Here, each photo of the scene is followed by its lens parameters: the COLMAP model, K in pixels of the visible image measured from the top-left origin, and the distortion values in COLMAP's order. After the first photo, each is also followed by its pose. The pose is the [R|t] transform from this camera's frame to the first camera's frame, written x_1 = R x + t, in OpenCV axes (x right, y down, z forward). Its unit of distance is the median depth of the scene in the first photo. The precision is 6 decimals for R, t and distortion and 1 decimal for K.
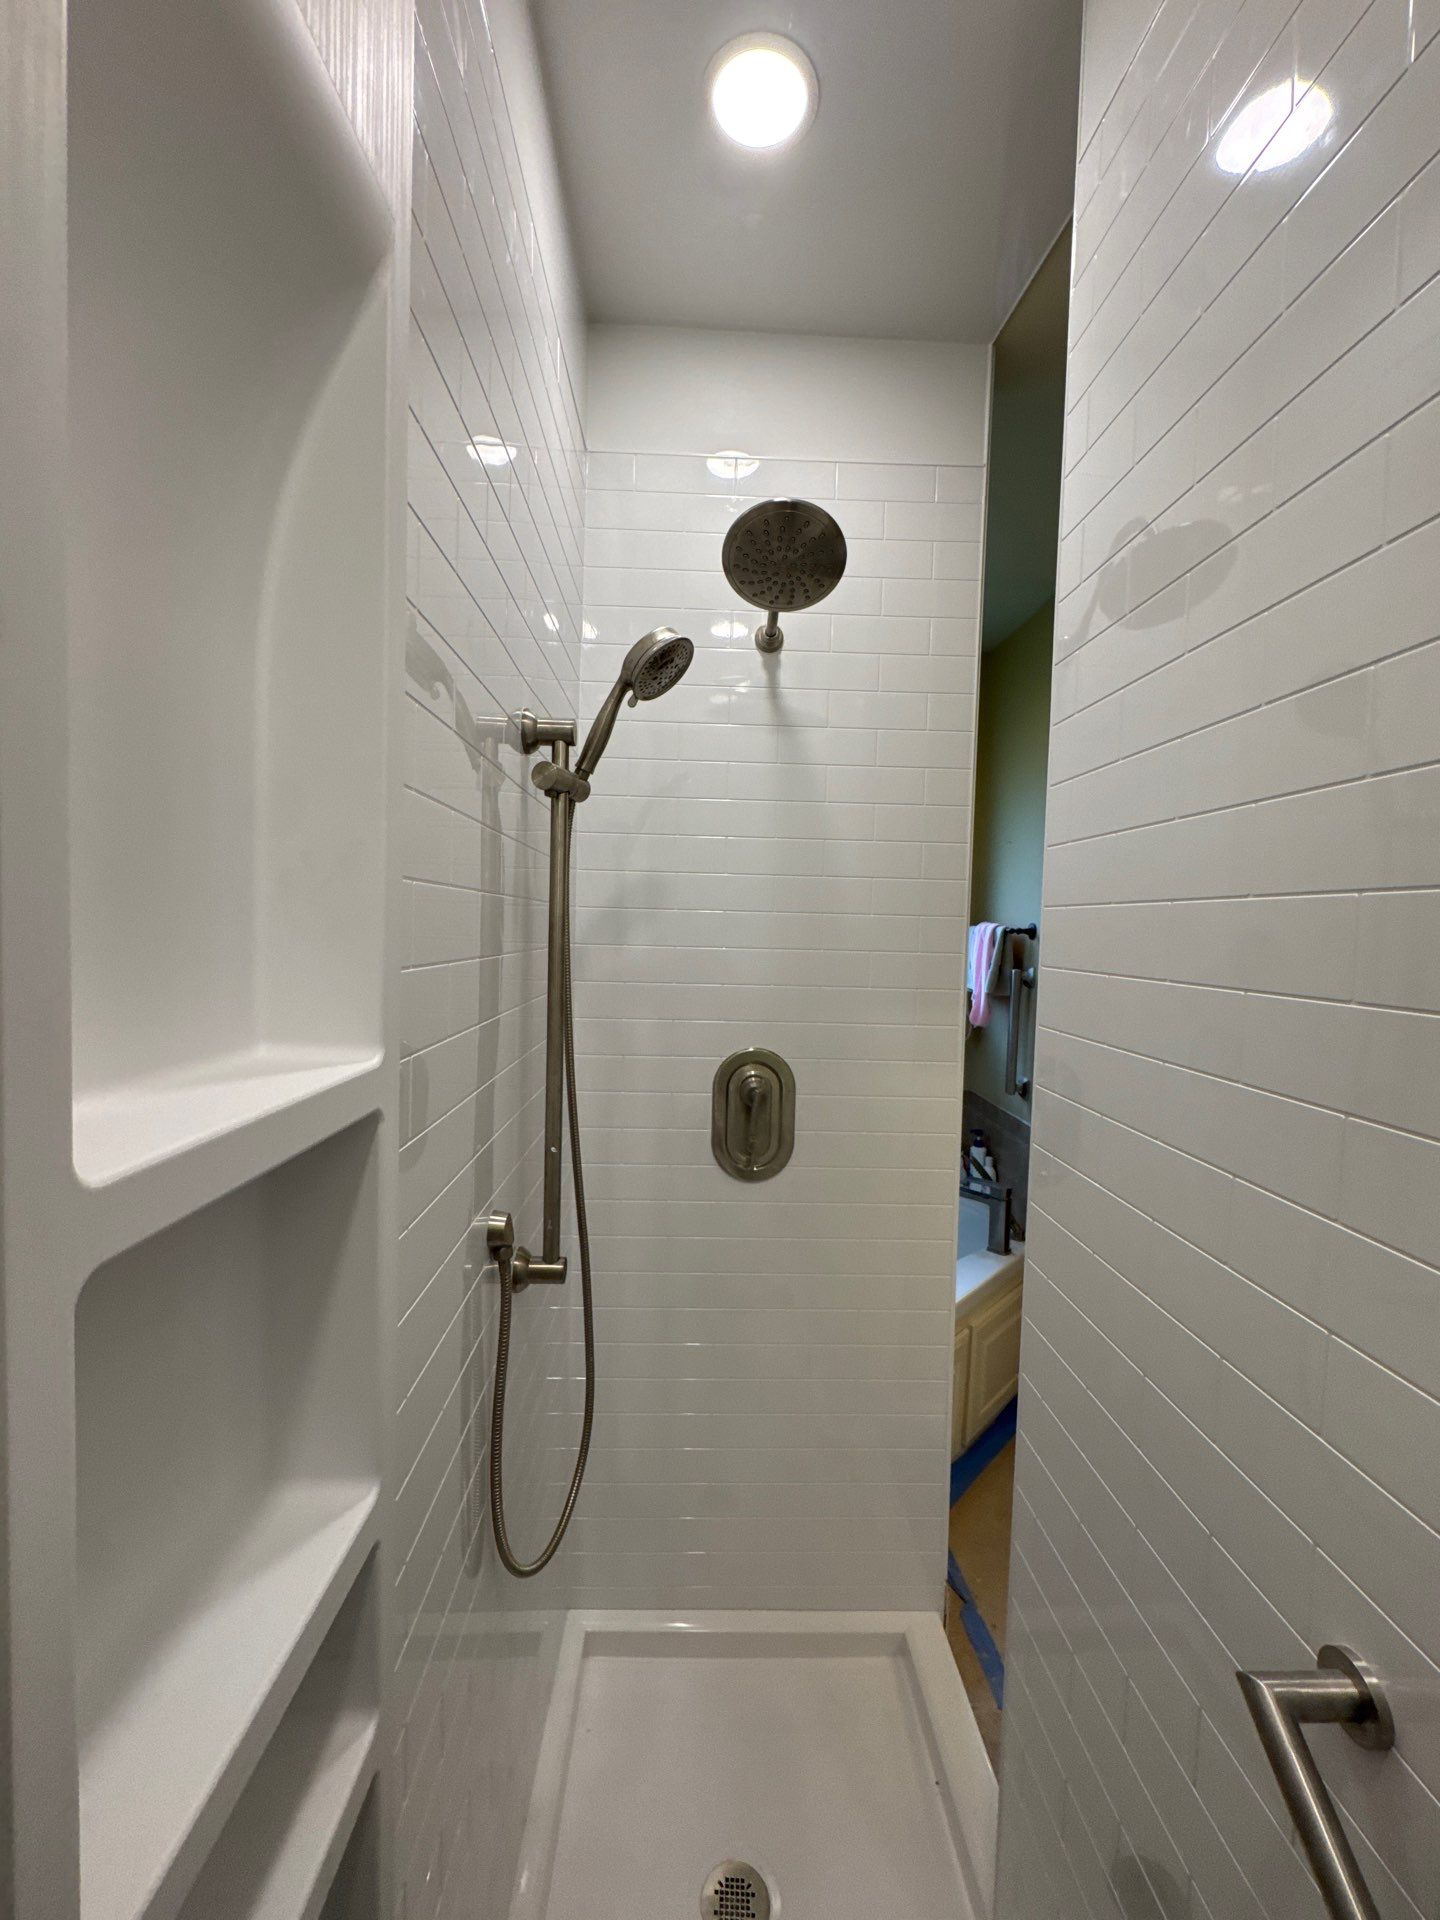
lens RADIAL K [[765.0, 0, 724.3], [0, 765.0, 957.8], [0, 0, 1]] dist [-0.002958, 0.000128]
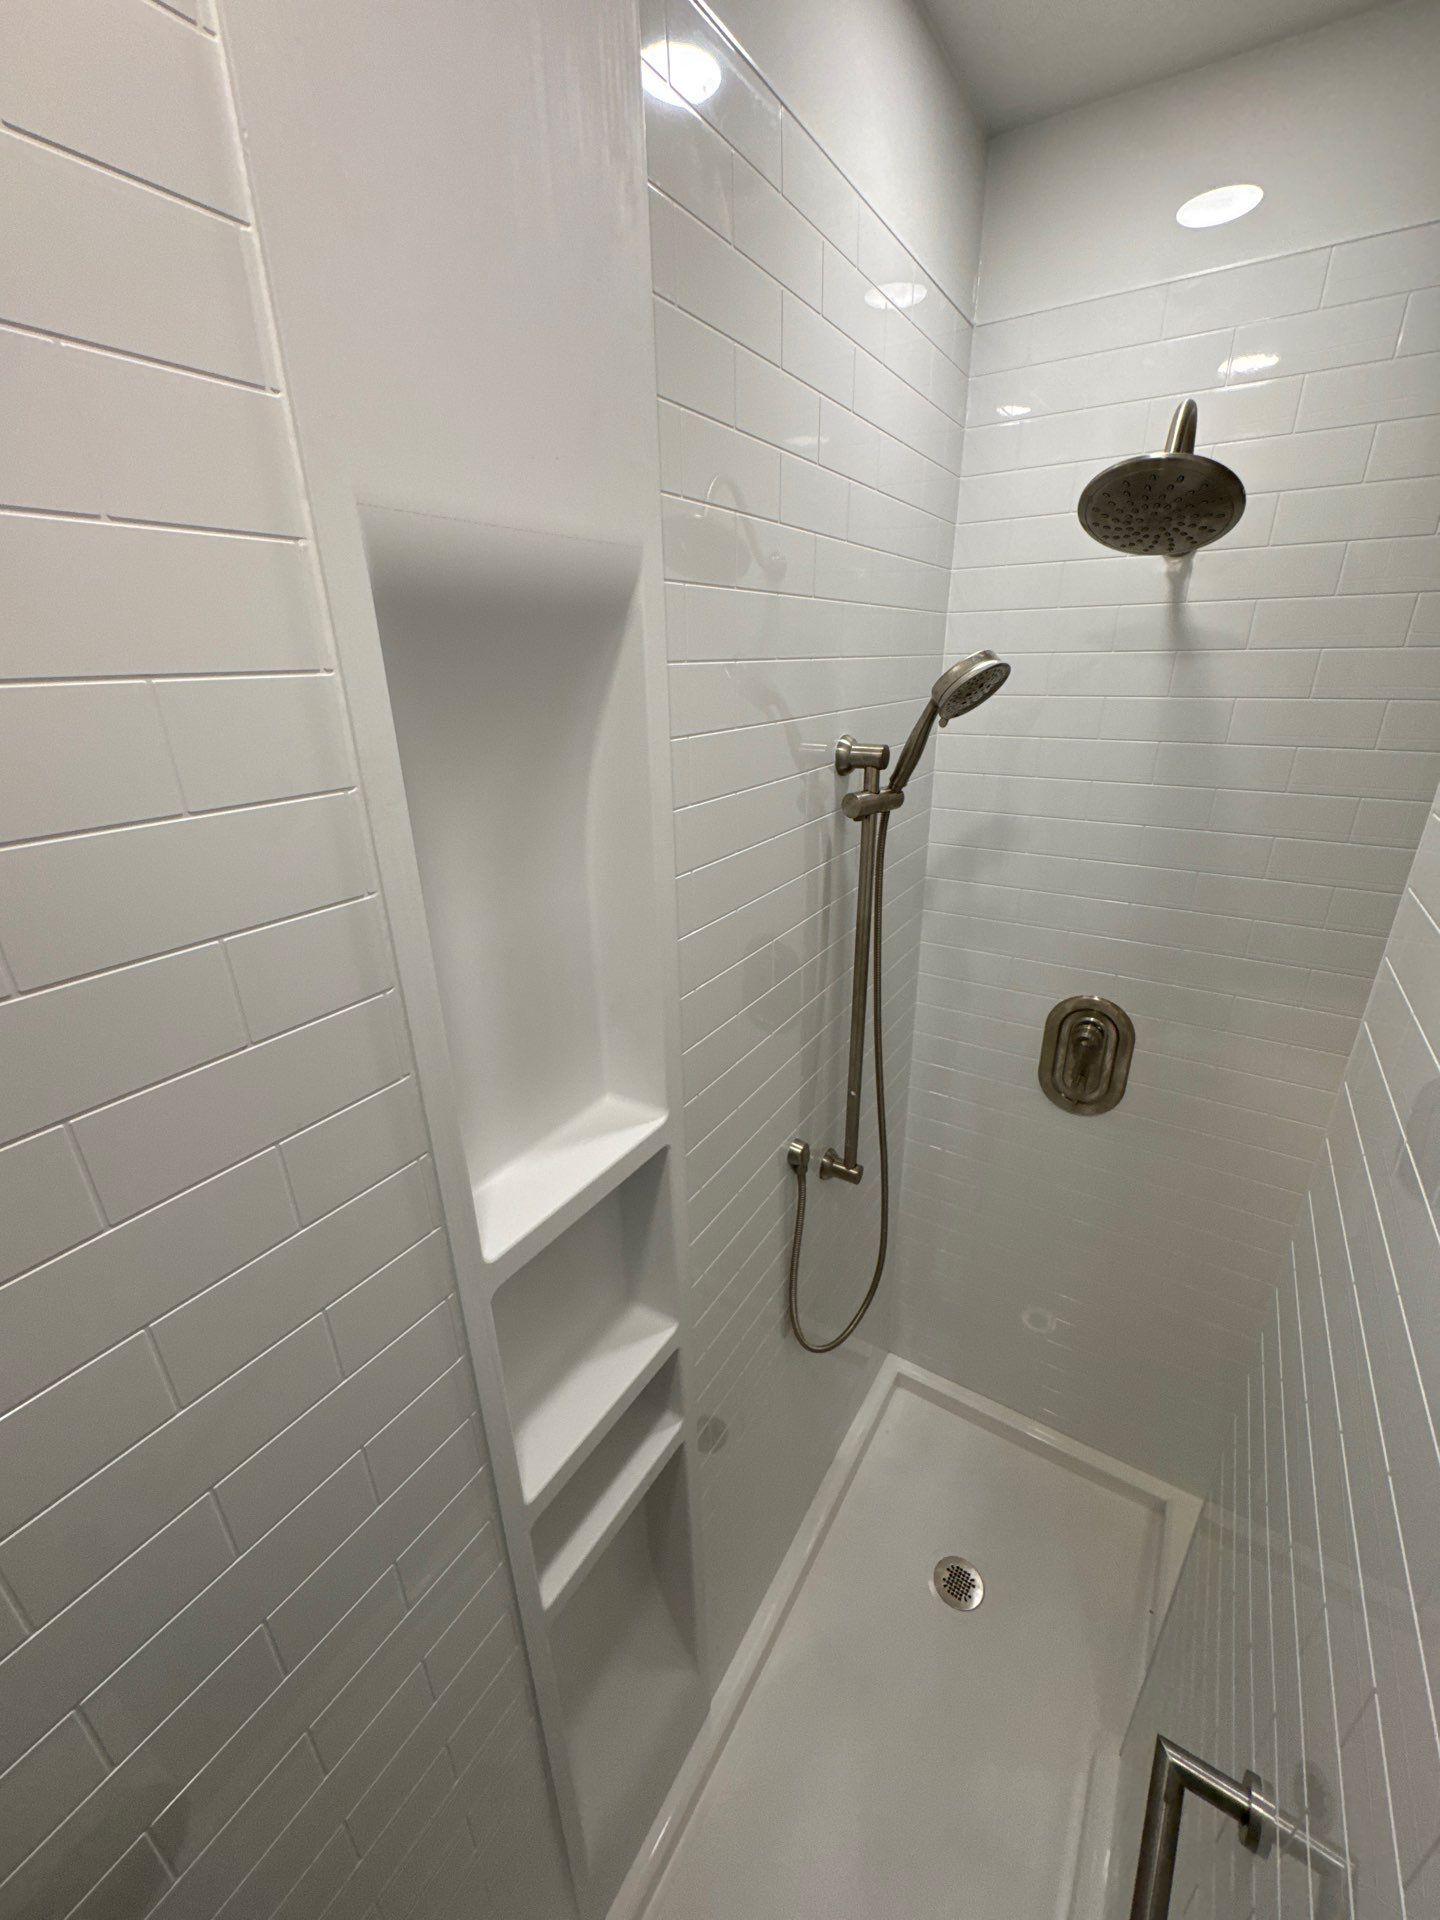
lens RADIAL K [[765.0, 0, 724.3], [0, 765.0, 957.8], [0, 0, 1]] dist [-0.002958, 0.000128]
pose [[0.825810, 0.171280, -0.537309, 0.240495], [0.014139, 0.946175, 0.323346, -0.370735], [0.563772, -0.274619, 0.778939, -0.045742]]
